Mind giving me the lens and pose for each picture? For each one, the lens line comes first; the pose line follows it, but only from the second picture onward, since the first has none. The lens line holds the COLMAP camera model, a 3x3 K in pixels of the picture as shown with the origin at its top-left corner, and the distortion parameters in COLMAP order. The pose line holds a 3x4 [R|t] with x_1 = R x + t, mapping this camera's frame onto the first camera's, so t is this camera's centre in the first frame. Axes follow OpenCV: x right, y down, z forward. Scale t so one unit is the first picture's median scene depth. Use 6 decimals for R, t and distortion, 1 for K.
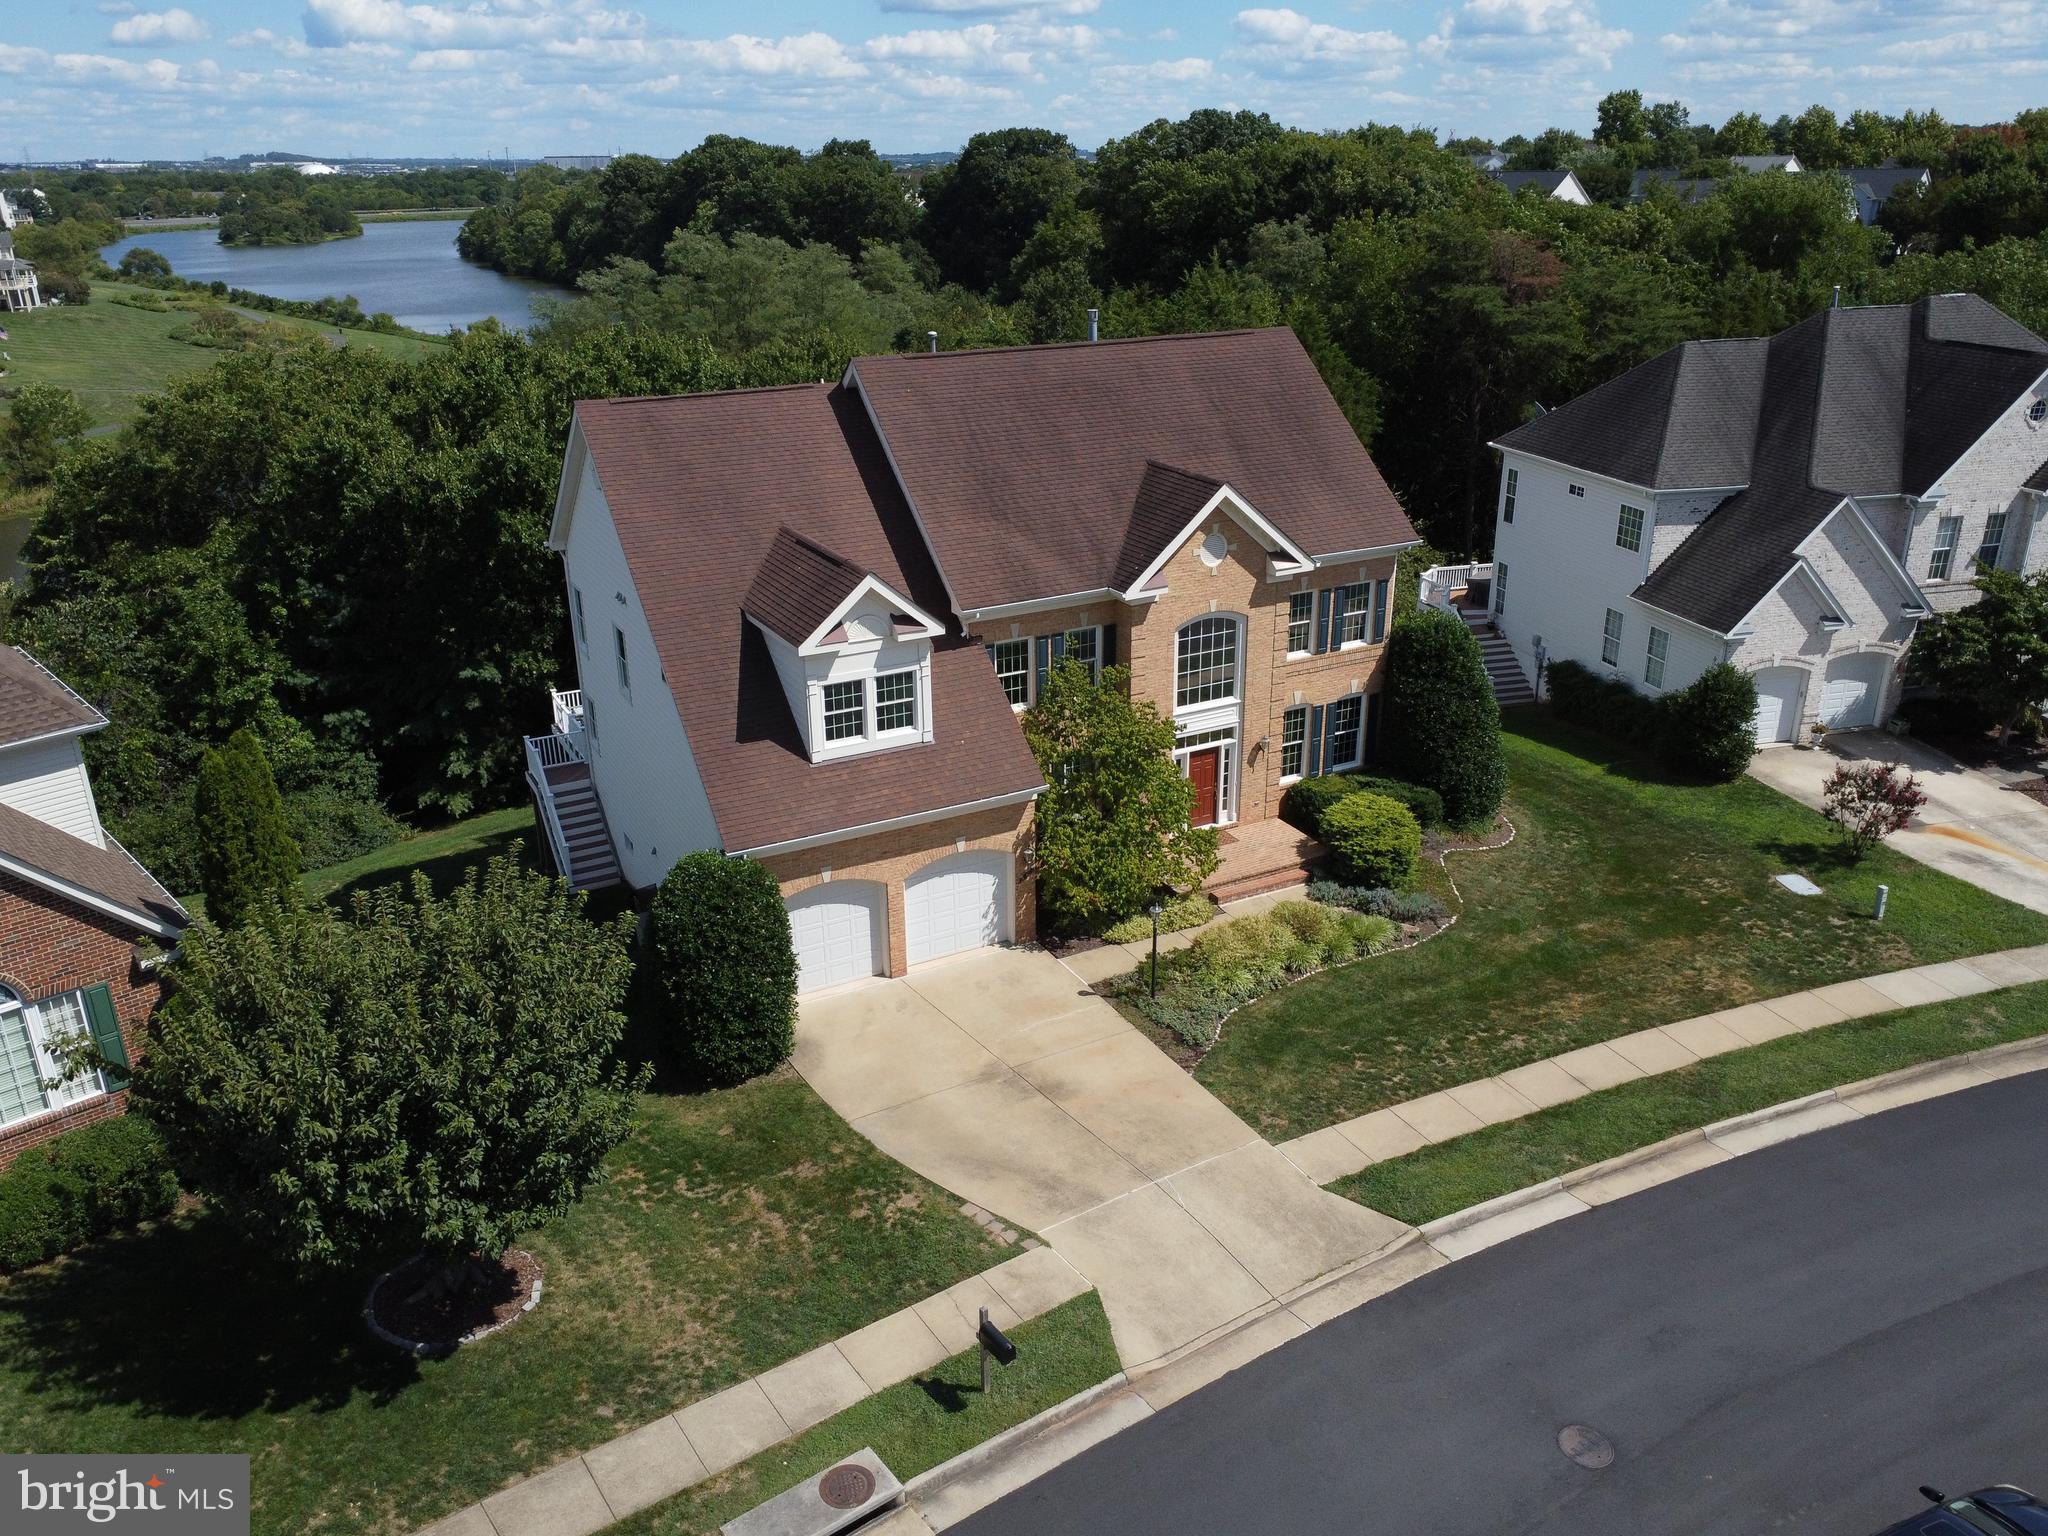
lens RADIAL K [[1532.3, 0, 1020.5], [0, 1532.3, 756.9], [0, 0, 1]] dist [0.014651, -0.002609]
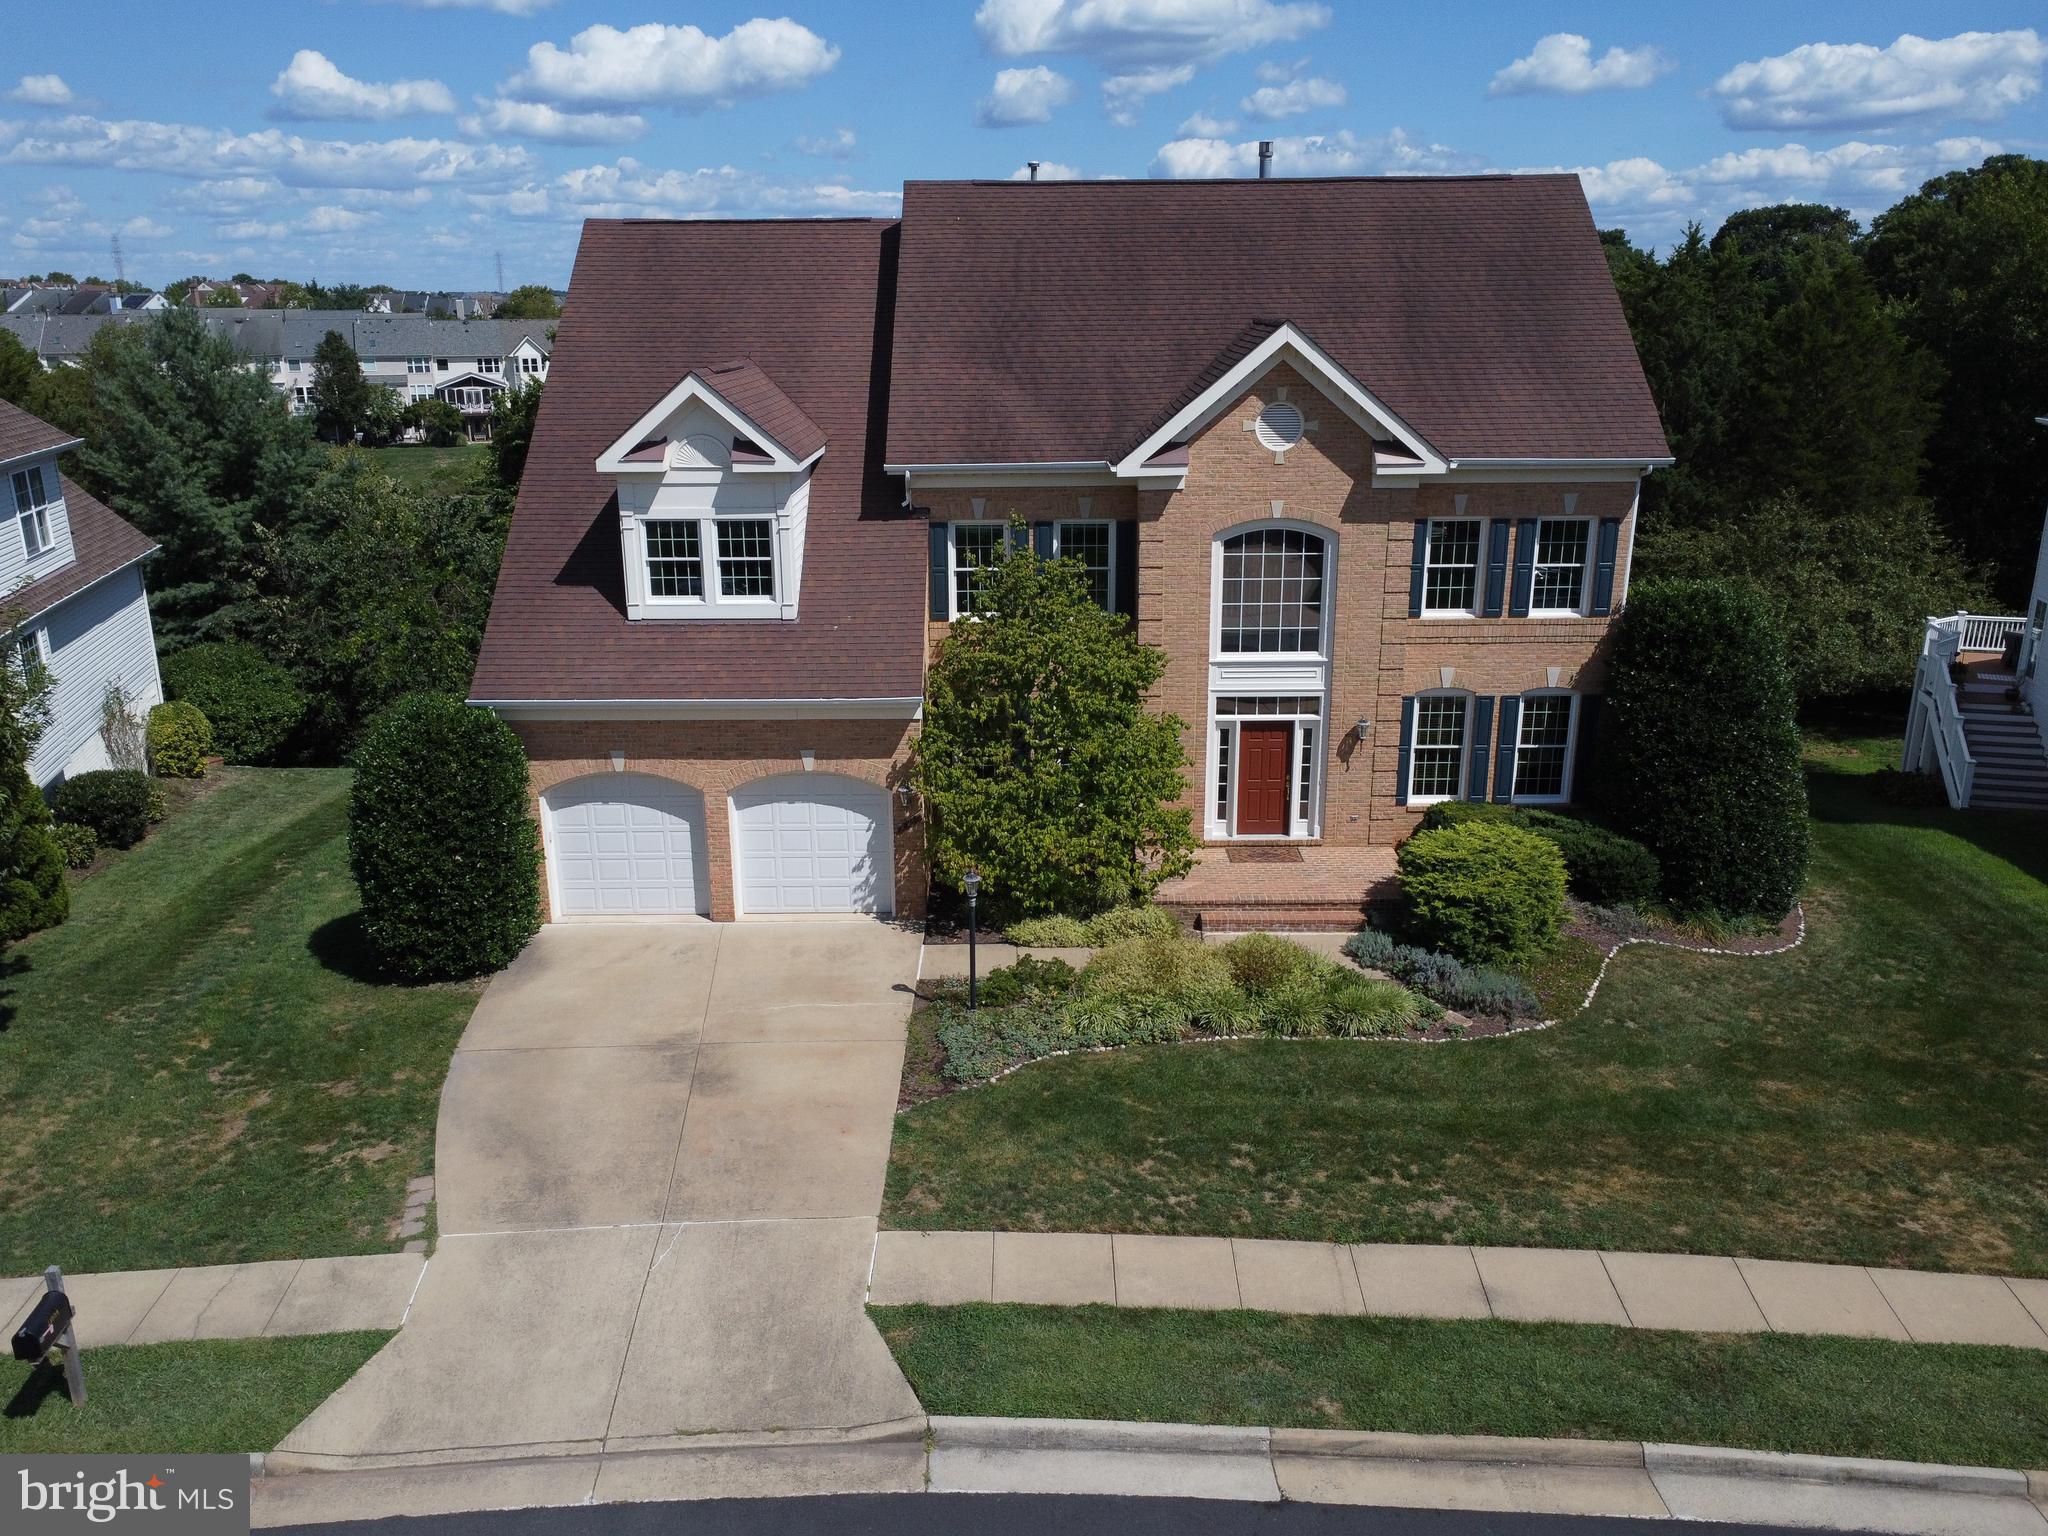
lens RADIAL K [[1532.3, 0, 1020.5], [0, 1532.3, 756.9], [0, 0, 1]] dist [0.014651, -0.002609]
pose [[0.880873, 0.140726, -0.451951, 0.367969], [-0.173922, 0.984222, -0.032521, 0.057759], [0.440244, 0.107251, 0.891450, 0.349942]]
